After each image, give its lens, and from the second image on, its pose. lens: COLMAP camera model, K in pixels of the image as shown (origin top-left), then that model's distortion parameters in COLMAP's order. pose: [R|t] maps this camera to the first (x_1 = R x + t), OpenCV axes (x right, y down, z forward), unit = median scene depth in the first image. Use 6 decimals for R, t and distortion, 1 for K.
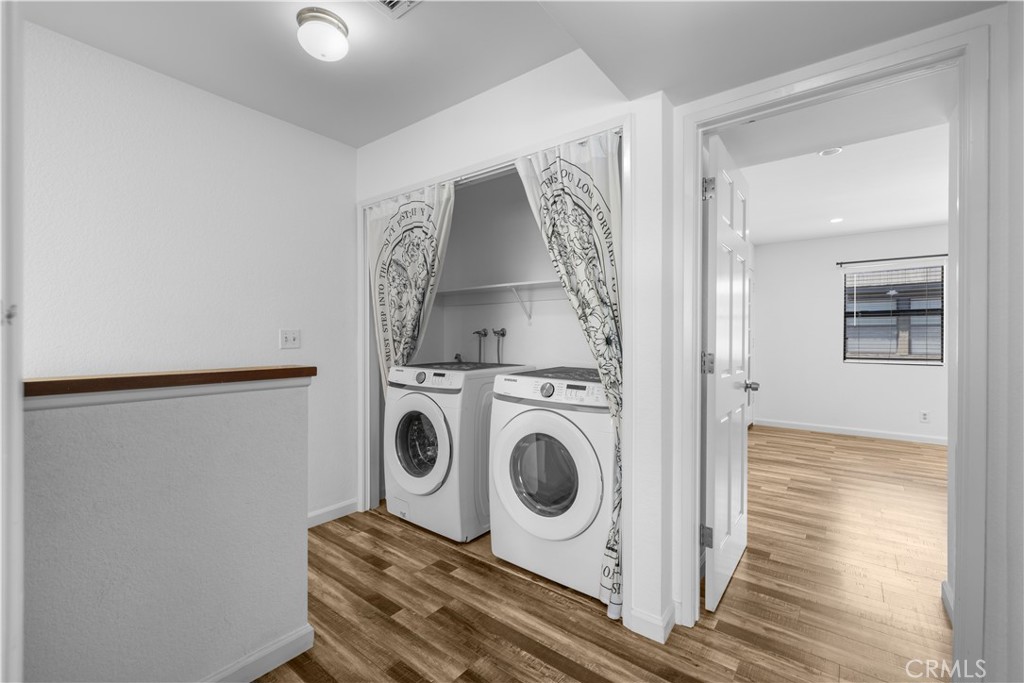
lens RADIAL K [[434.3, 0, 512.0], [0, 434.3, 341.5], [0, 0, 1]] dist [0.000727, 0.000103]
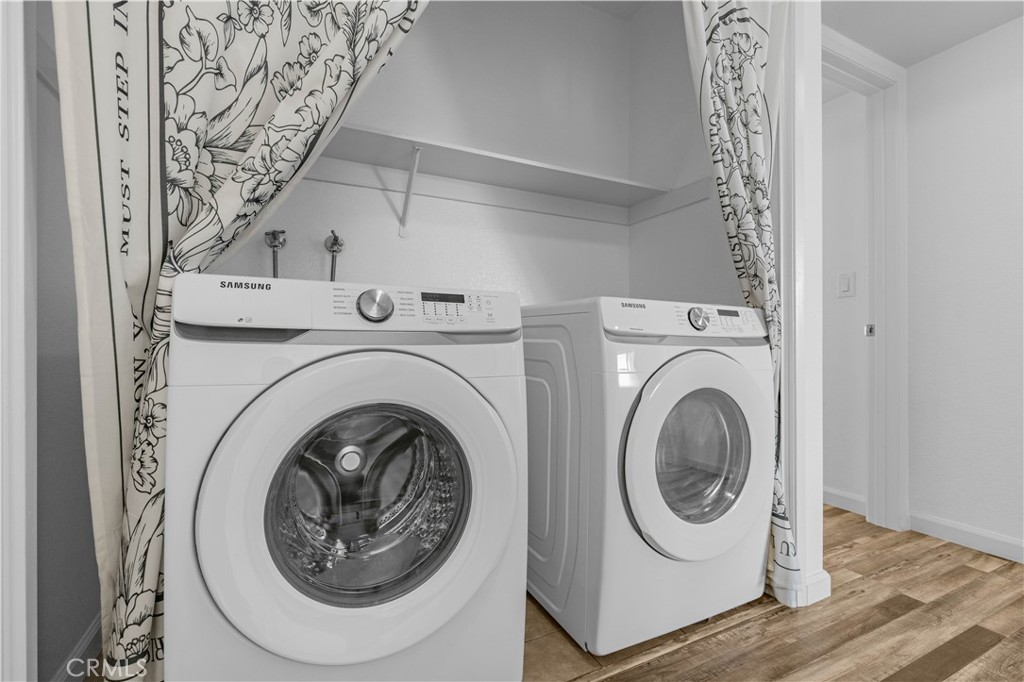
lens RADIAL K [[459.3, 0, 512.0], [0, 459.3, 341.0], [0, 0, 1]] dist [-0.000598, -0.000129]
pose [[0.429048, -0.001507, 0.903280, -0.620441], [0.005056, 0.999987, -0.000733, 0.141059], [-0.903268, 0.004882, 0.429050, 0.949214]]
